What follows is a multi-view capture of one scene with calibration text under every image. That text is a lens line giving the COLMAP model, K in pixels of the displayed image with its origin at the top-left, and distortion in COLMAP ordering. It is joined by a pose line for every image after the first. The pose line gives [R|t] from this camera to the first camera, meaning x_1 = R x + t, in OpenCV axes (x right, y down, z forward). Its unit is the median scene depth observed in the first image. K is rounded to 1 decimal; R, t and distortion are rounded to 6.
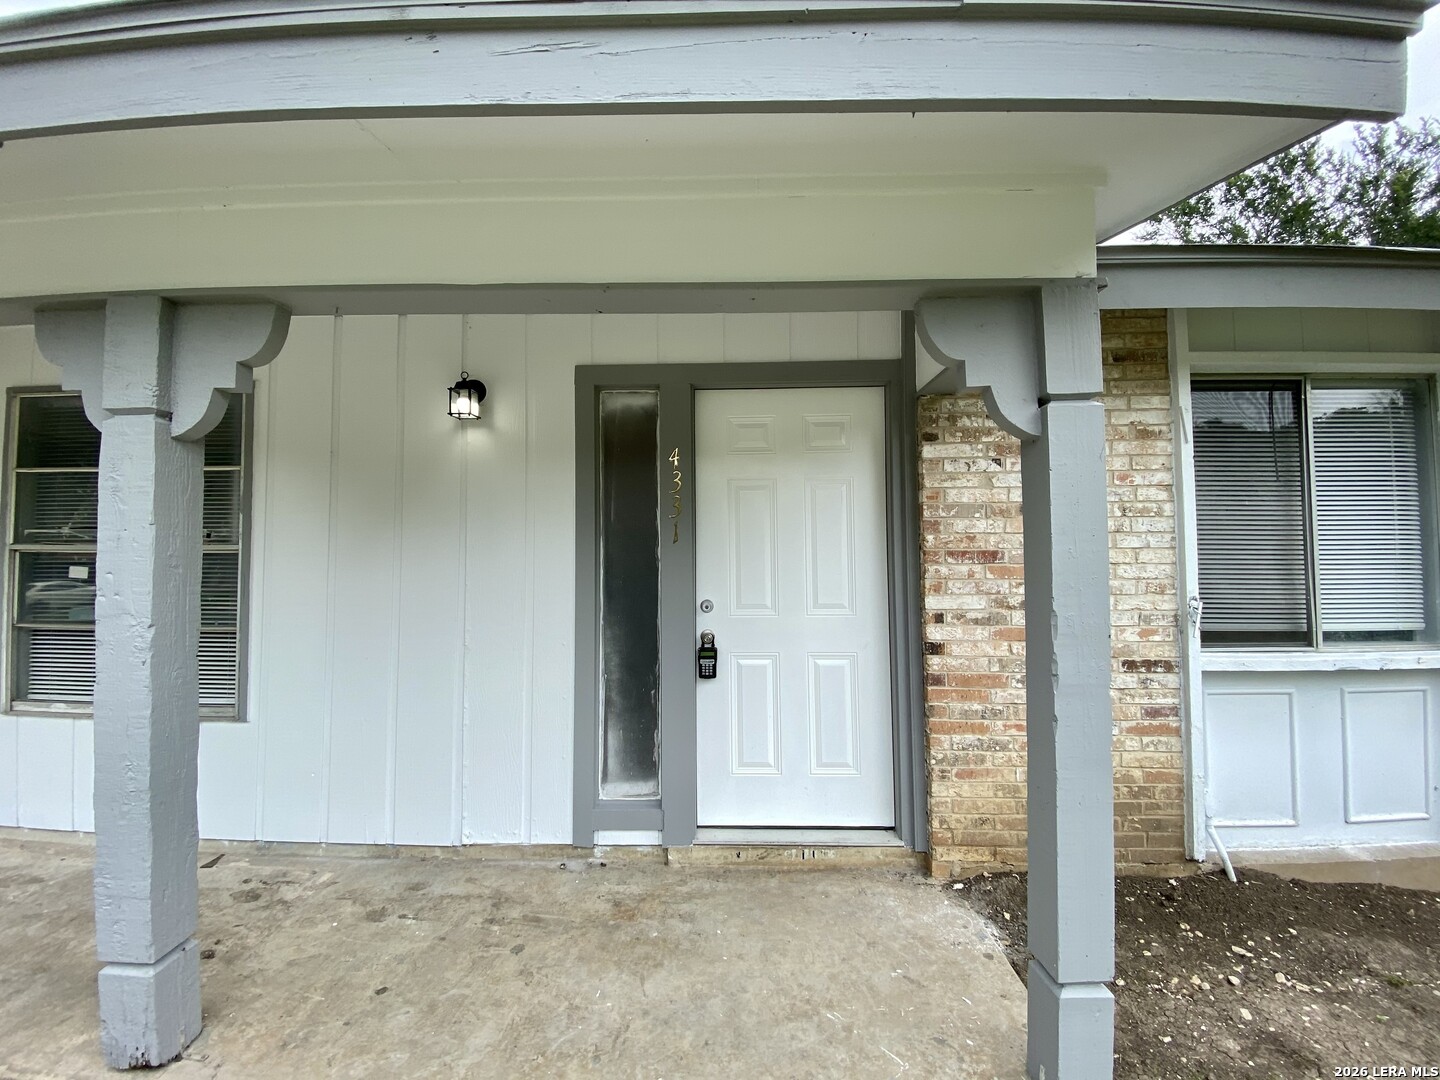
lens RADIAL K [[586.1, 0, 712.7], [0, 586.1, 538.6], [0, 0, 1]] dist [0.018265, -0.018754]
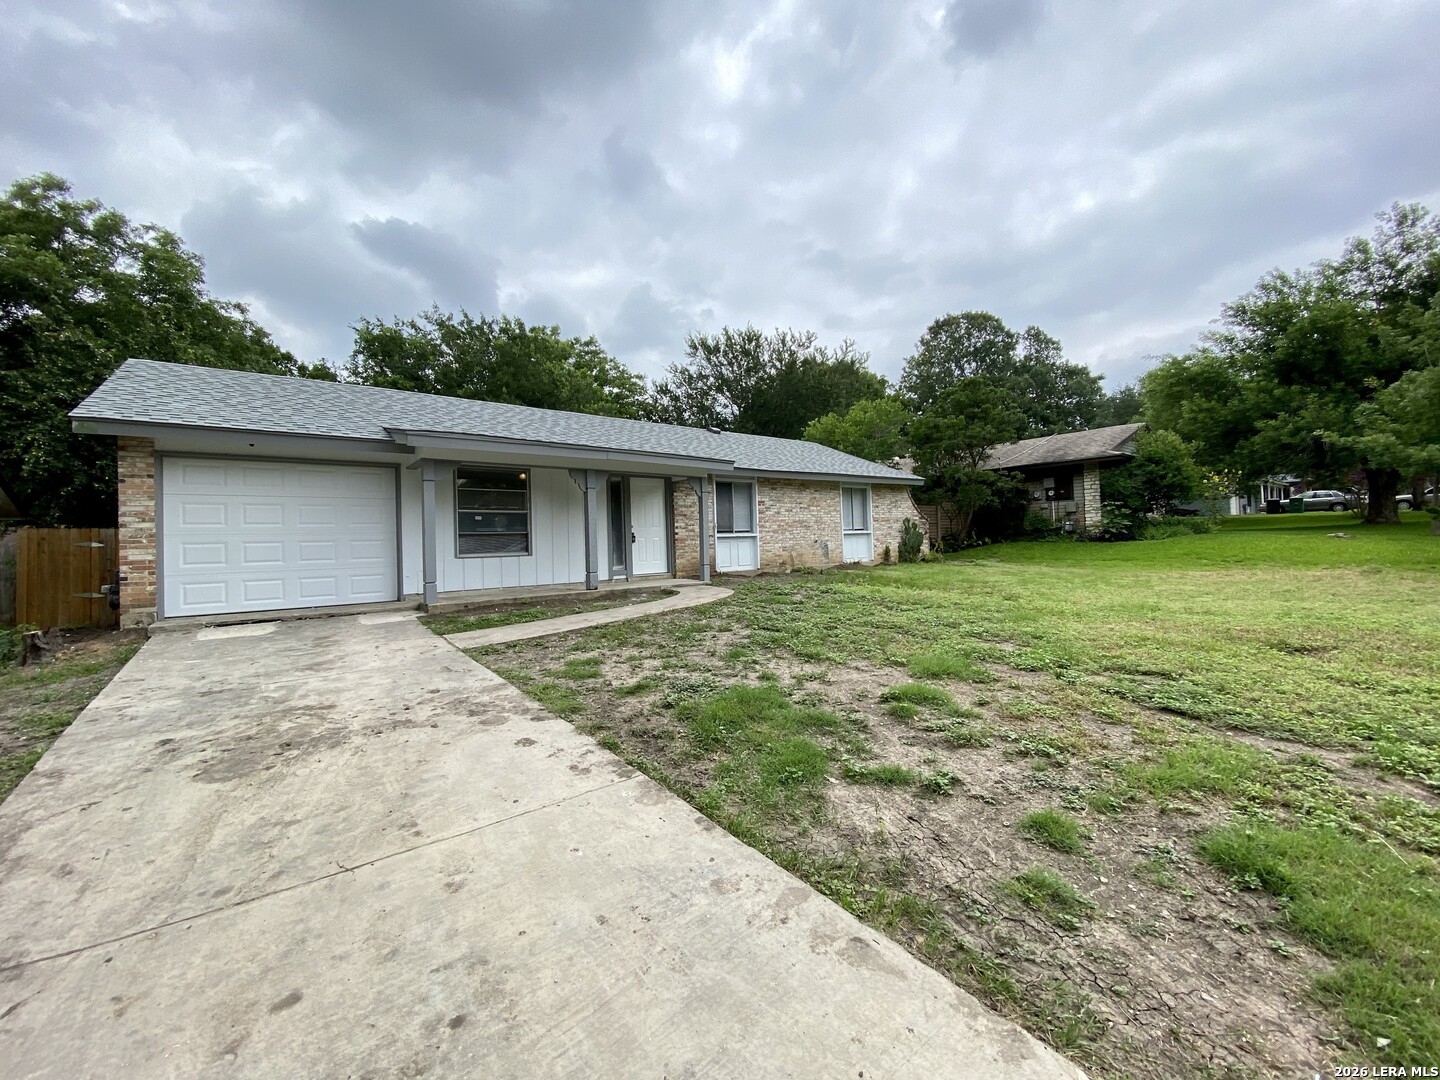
lens RADIAL K [[586.1, 0, 715.8], [0, 586.1, 533.8], [0, 0, 1]] dist [0.018265, -0.018754]
pose [[0.768586, -0.007994, 0.639697, -2.480408], [-0.007274, 0.999748, 0.021233, 0.074429], [-0.639706, -0.020973, 0.768334, -2.963039]]
